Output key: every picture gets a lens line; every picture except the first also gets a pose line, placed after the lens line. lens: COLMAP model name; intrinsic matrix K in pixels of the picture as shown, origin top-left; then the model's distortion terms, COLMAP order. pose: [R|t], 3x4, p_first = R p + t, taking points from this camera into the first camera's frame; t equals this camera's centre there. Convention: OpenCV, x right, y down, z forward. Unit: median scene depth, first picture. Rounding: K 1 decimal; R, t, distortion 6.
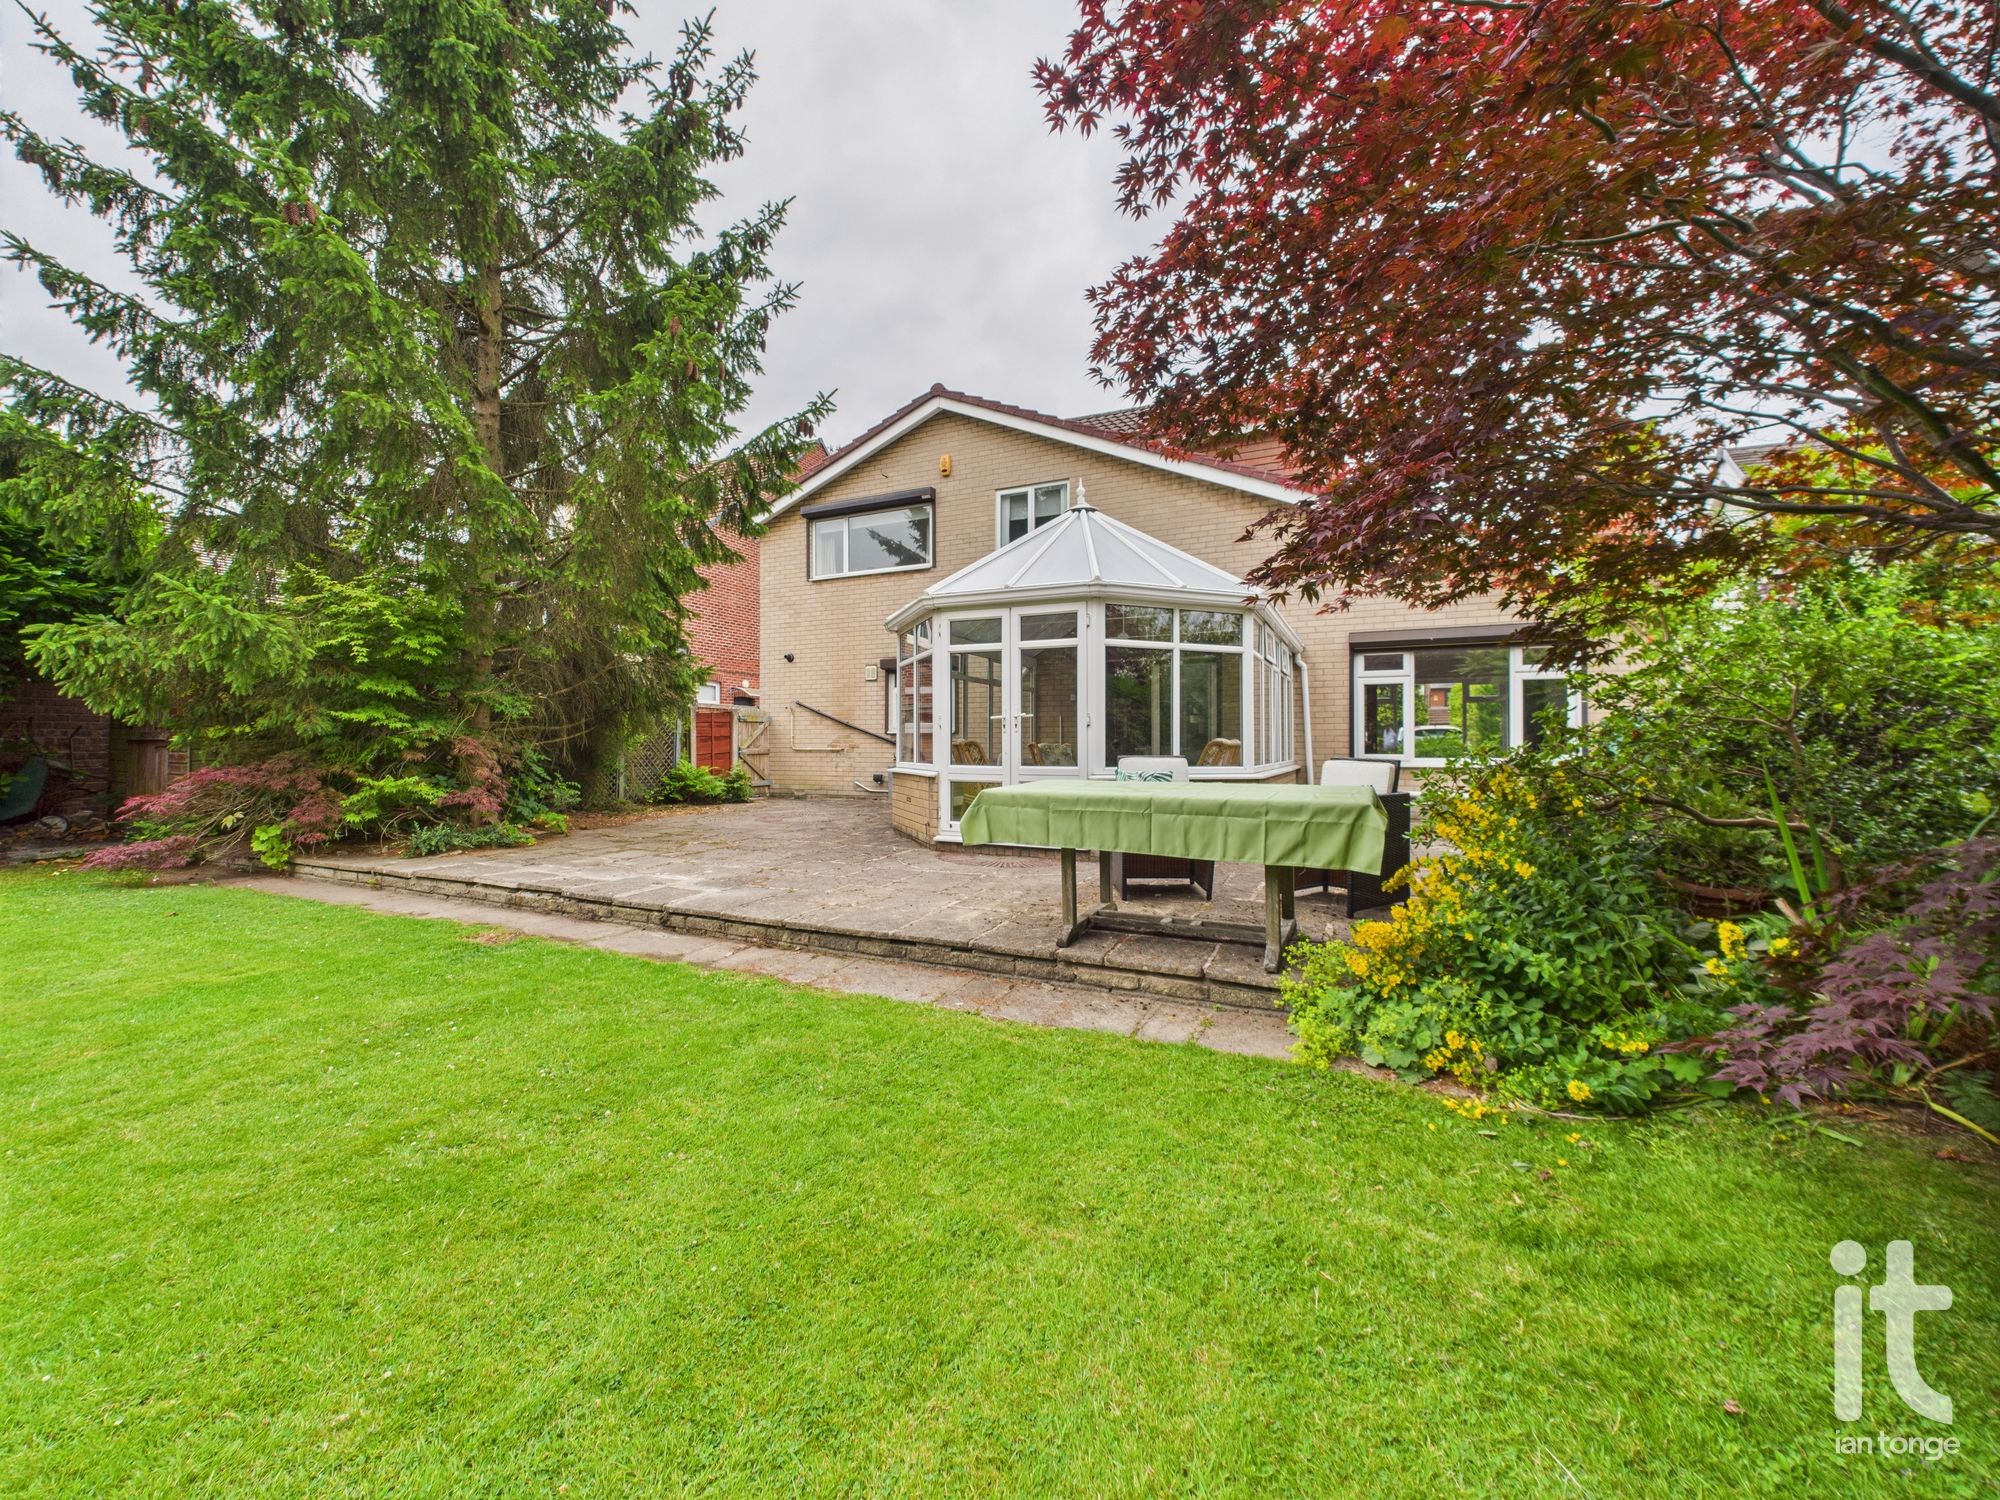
lens RADIAL K [[809.6, 0, 995.1], [0, 809.6, 730.1], [0, 0, 1]] dist [0.002710, -0.000703]
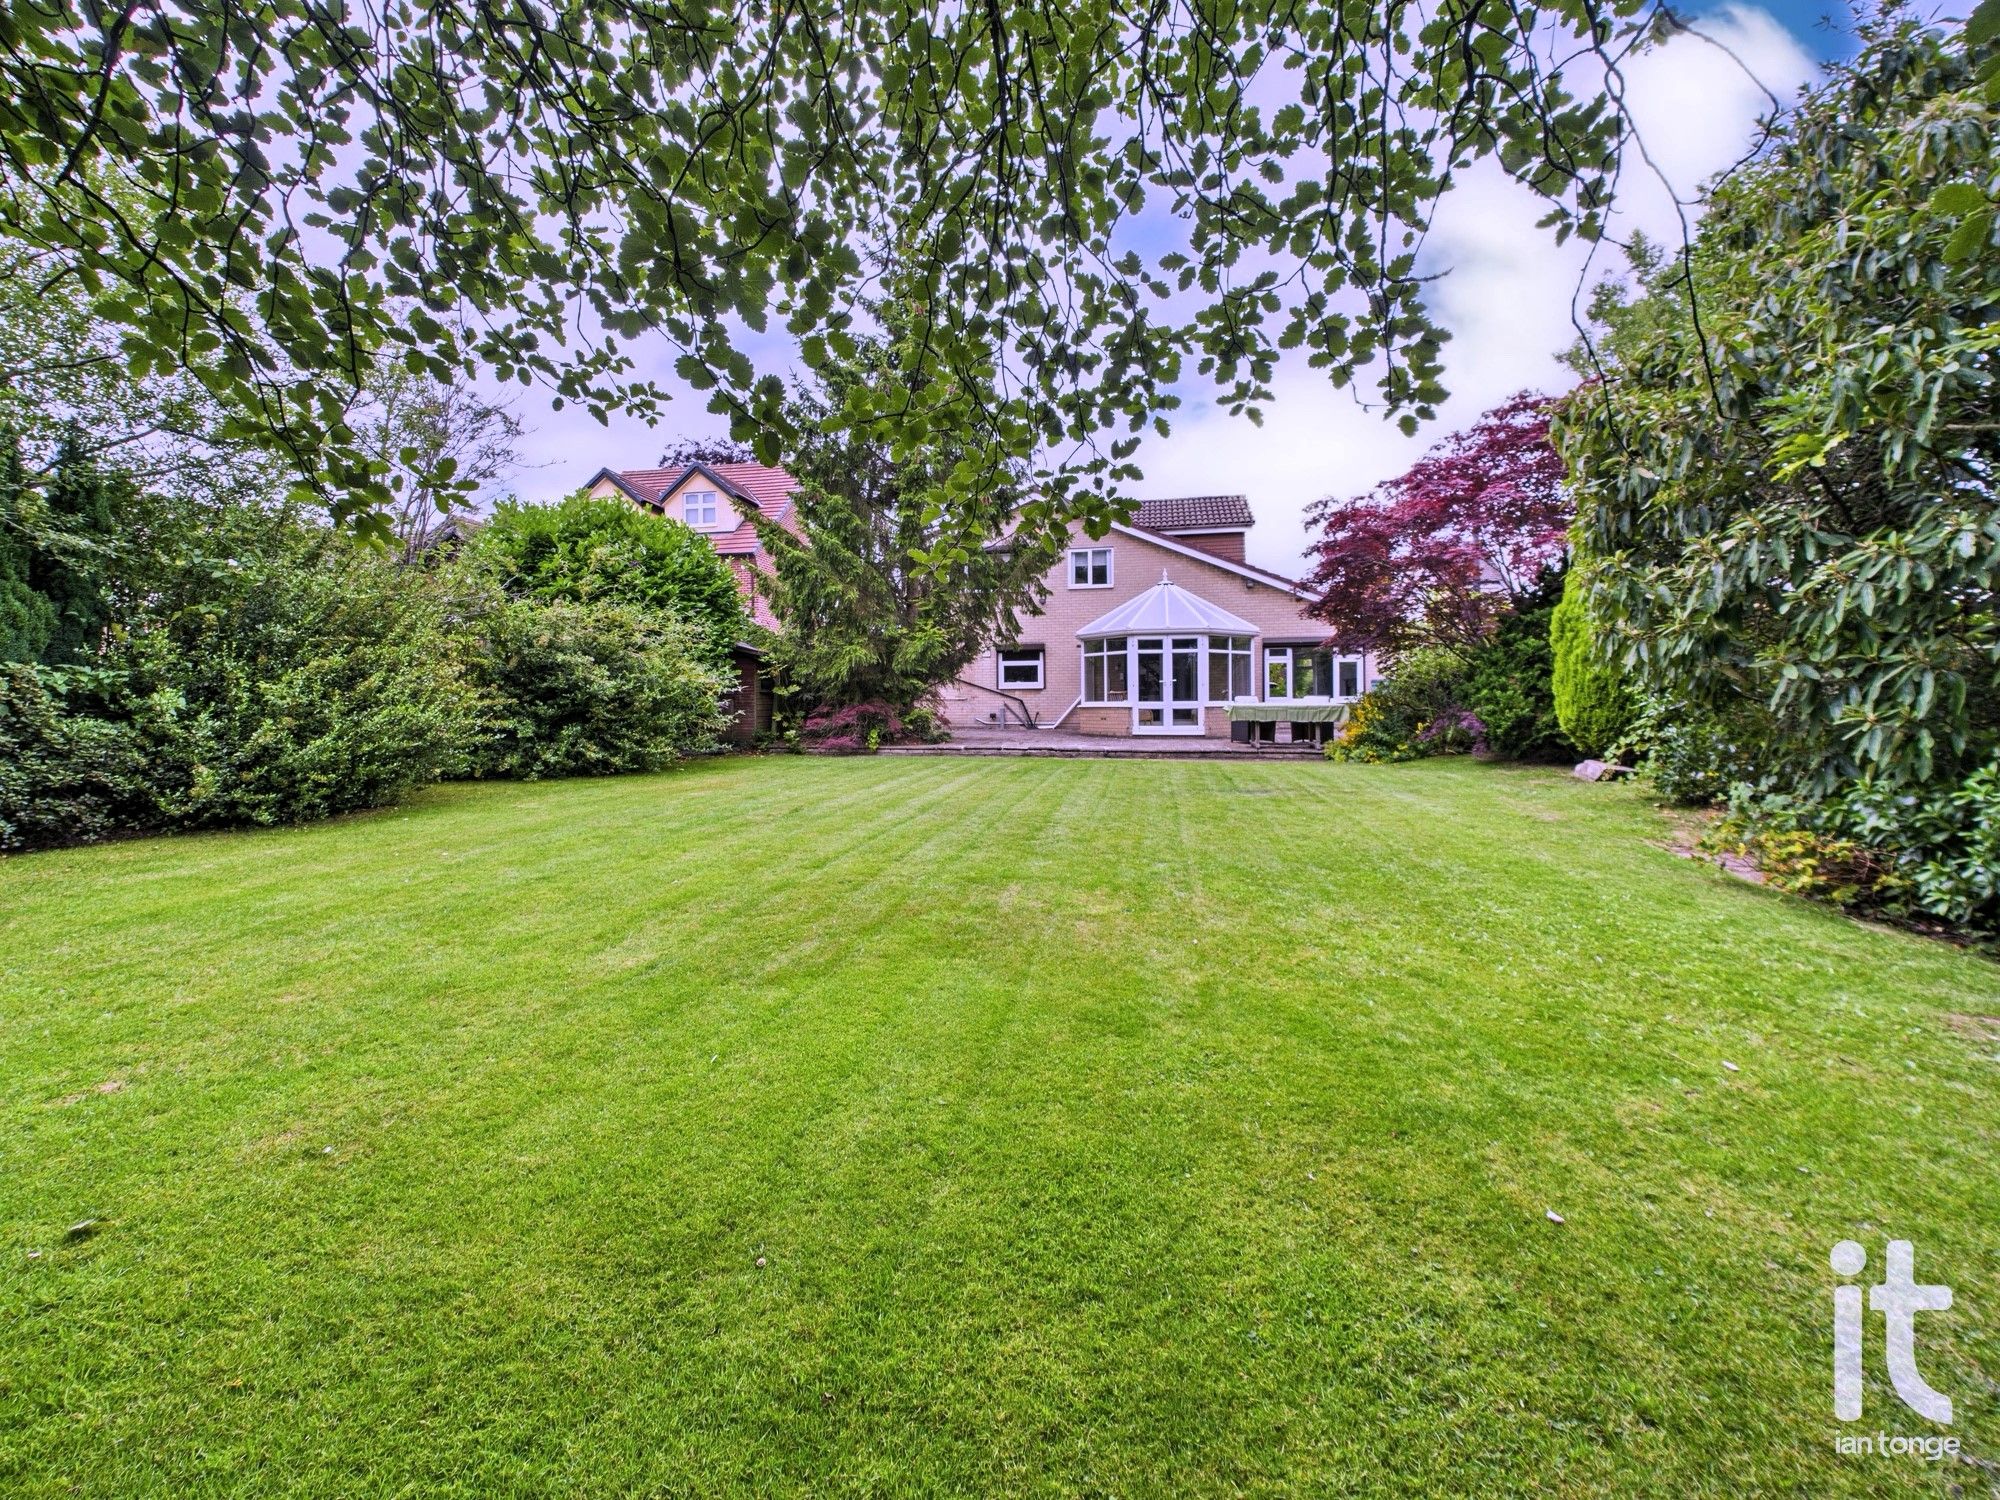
lens RADIAL K [[809.6, 0, 987.2], [0, 809.6, 694.3], [0, 0, 1]] dist [0.002710, -0.000703]
pose [[0.969491, -0.007905, 0.245001, -1.046618], [0.005444, 0.999928, 0.010723, -0.005970], [-0.245068, -0.009062, 0.969464, -1.148049]]
